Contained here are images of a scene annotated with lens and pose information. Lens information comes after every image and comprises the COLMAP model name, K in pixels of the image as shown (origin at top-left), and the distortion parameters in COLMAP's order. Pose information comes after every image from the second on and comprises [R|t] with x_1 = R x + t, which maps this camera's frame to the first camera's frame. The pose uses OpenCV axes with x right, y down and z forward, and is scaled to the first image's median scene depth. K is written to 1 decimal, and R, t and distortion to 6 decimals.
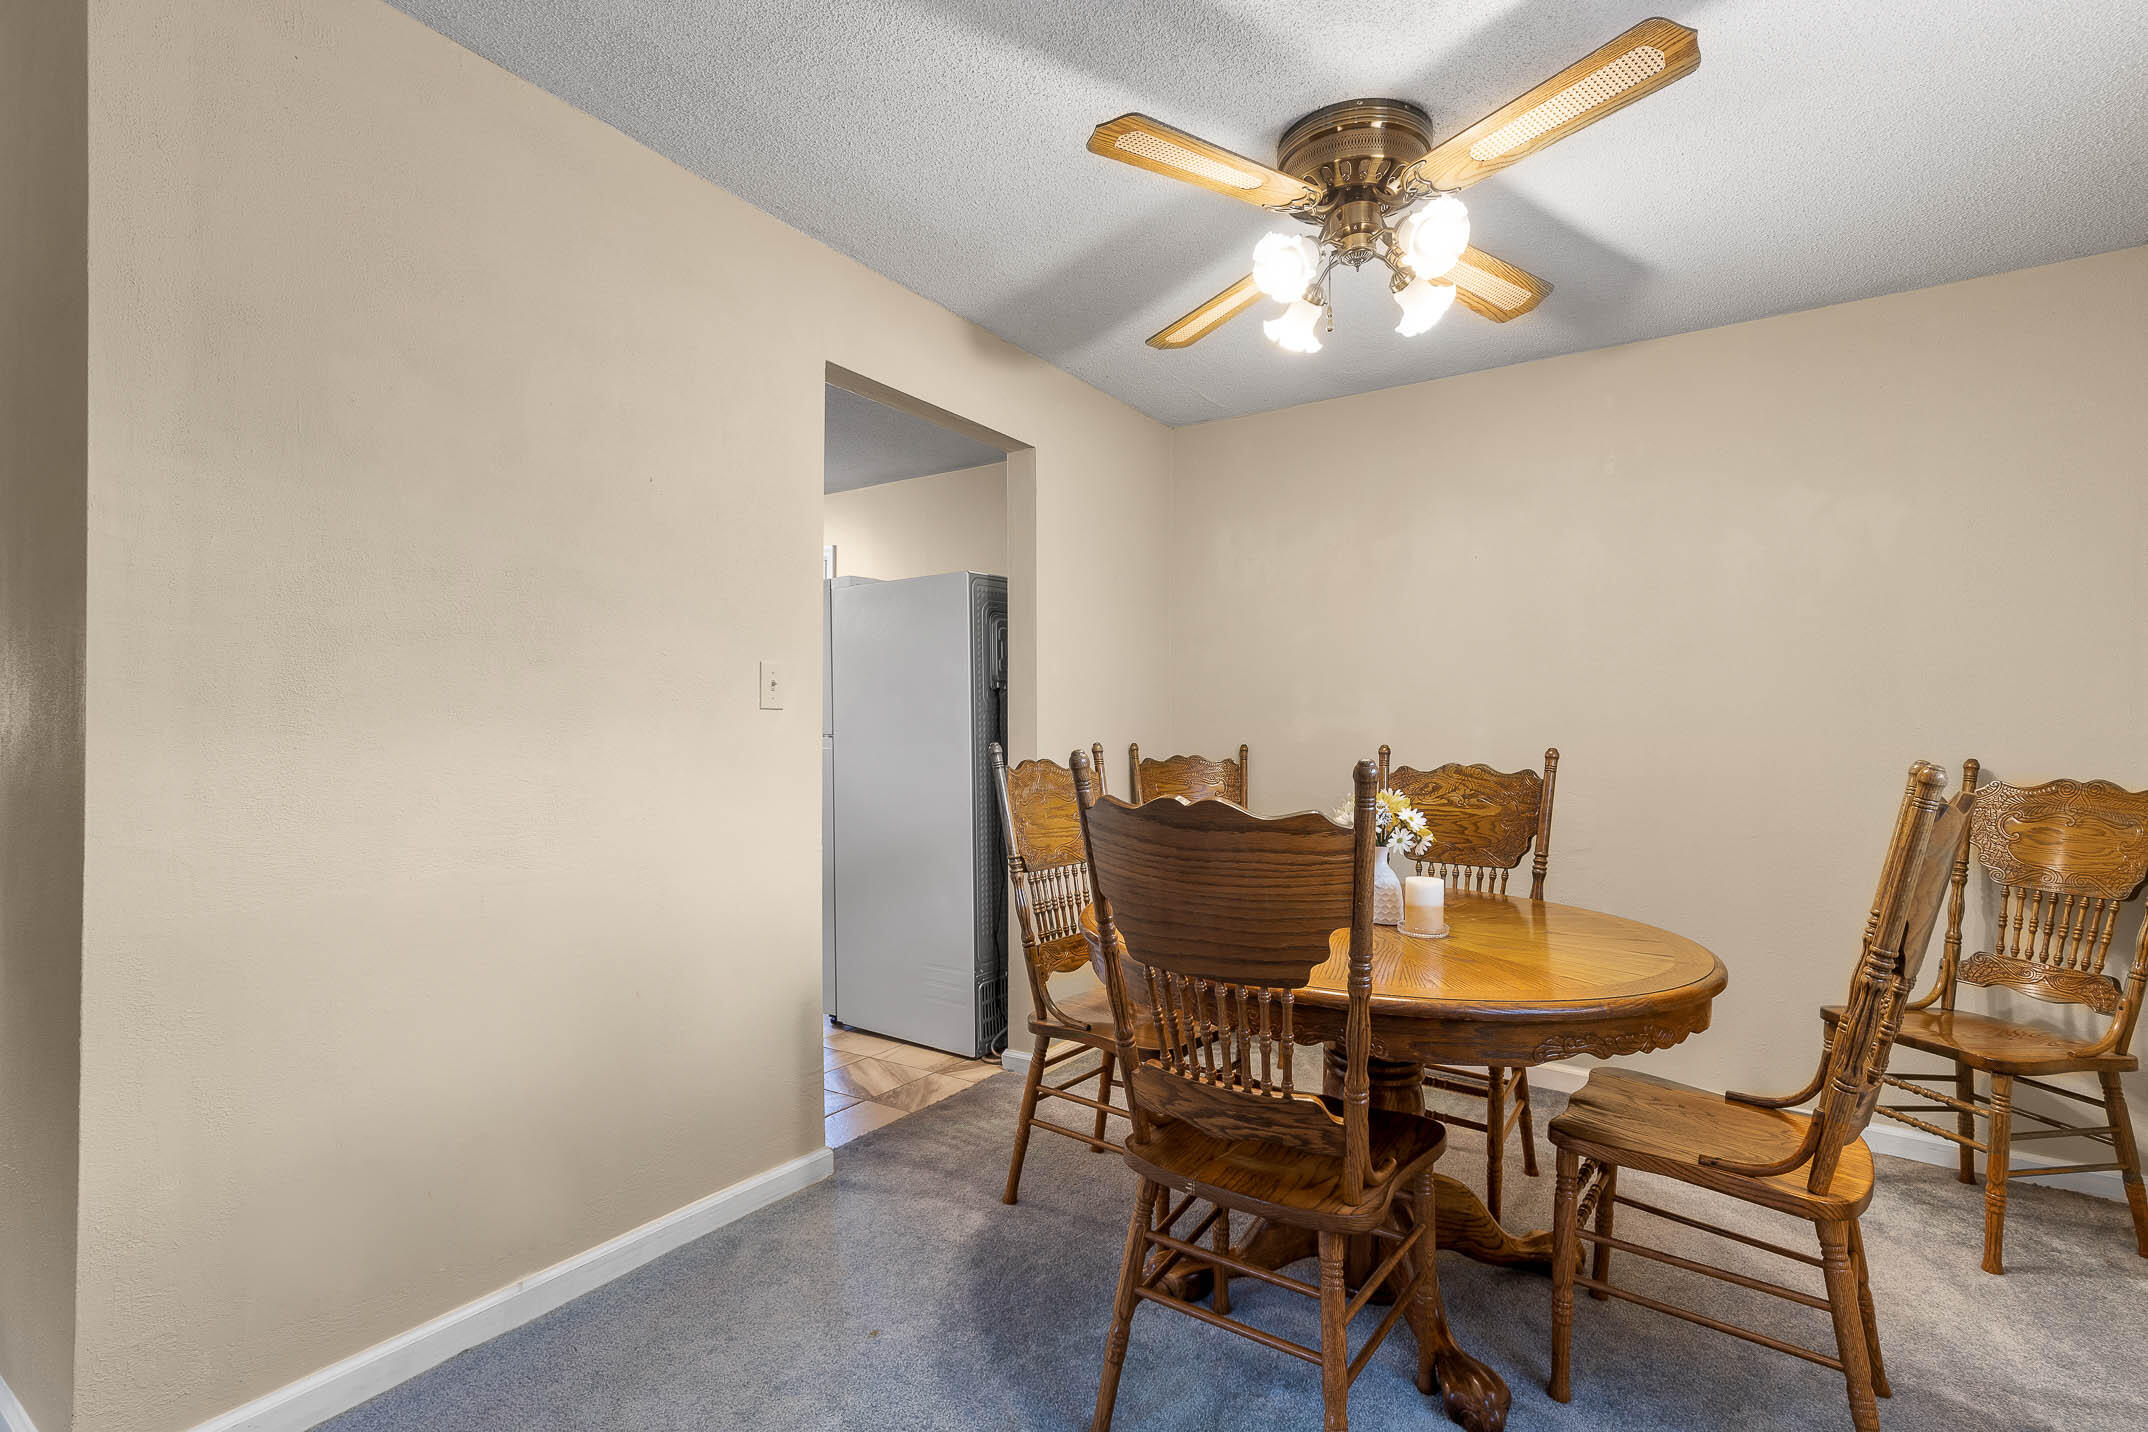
lens RADIAL K [[994.7, 0, 1067.6], [0, 994.7, 724.5], [0, 0, 1]] dist [0.005375, 0.000224]
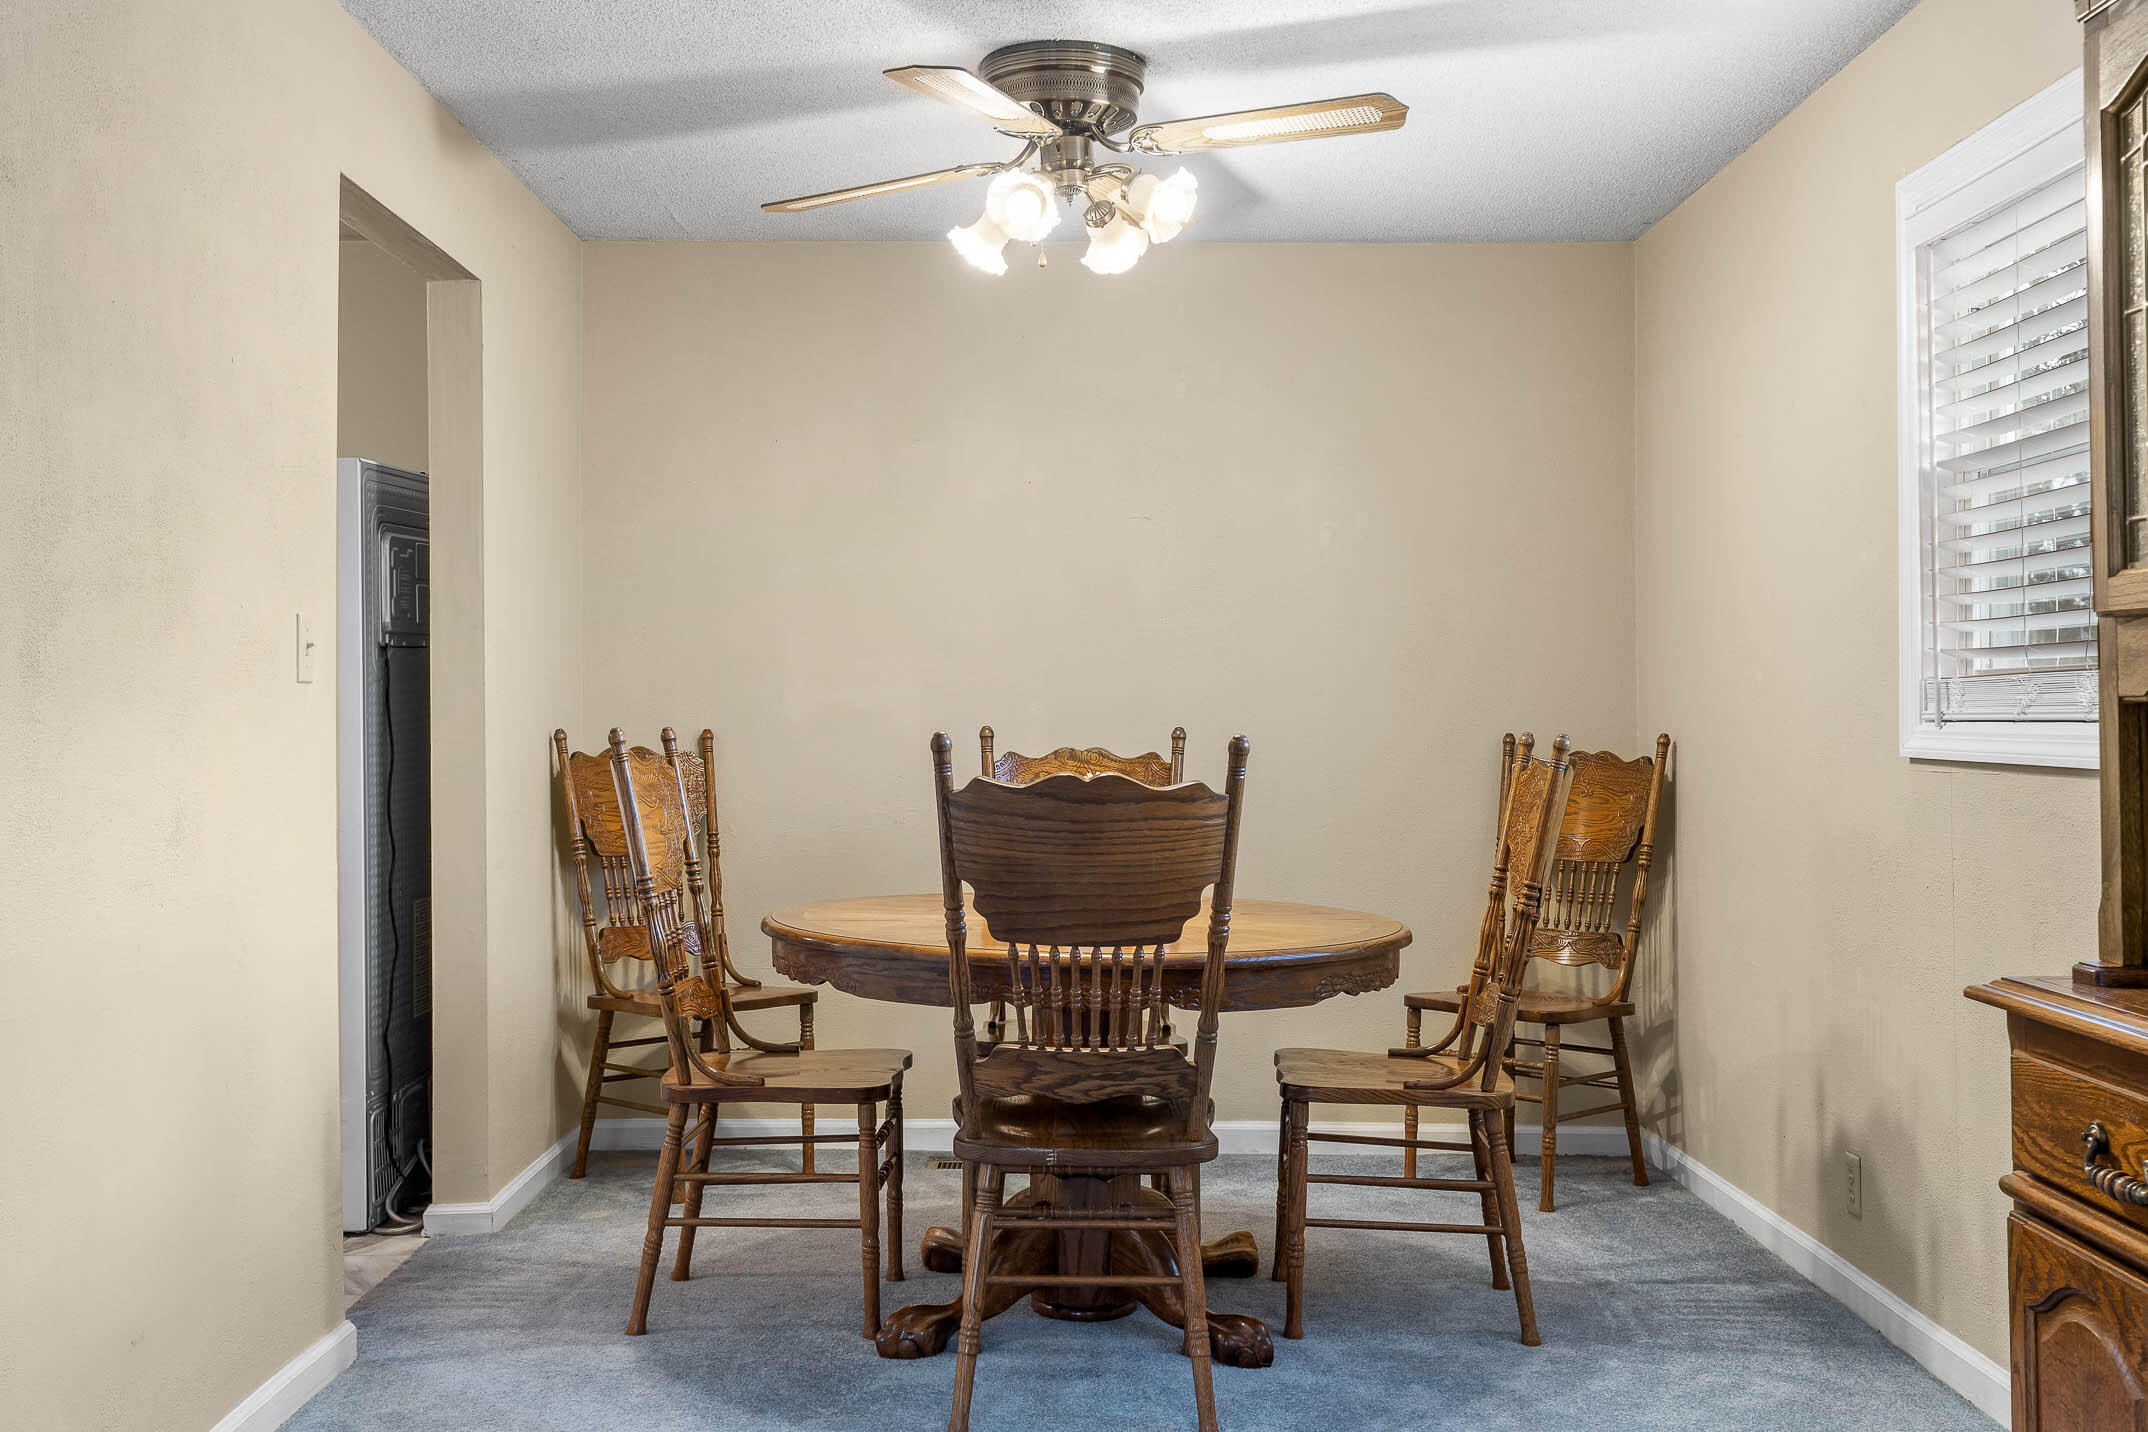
lens RADIAL K [[2142.2, 0, 1035.0], [0, 2142.2, 673.3], [0, 0, 1]] dist [0.011293, 0.003118]
pose [[0.826622, 0.002431, 0.562752, -0.847844], [0.002009, 0.999972, -0.007272, -0.012909], [-0.562754, 0.007142, 0.826594, -0.610811]]
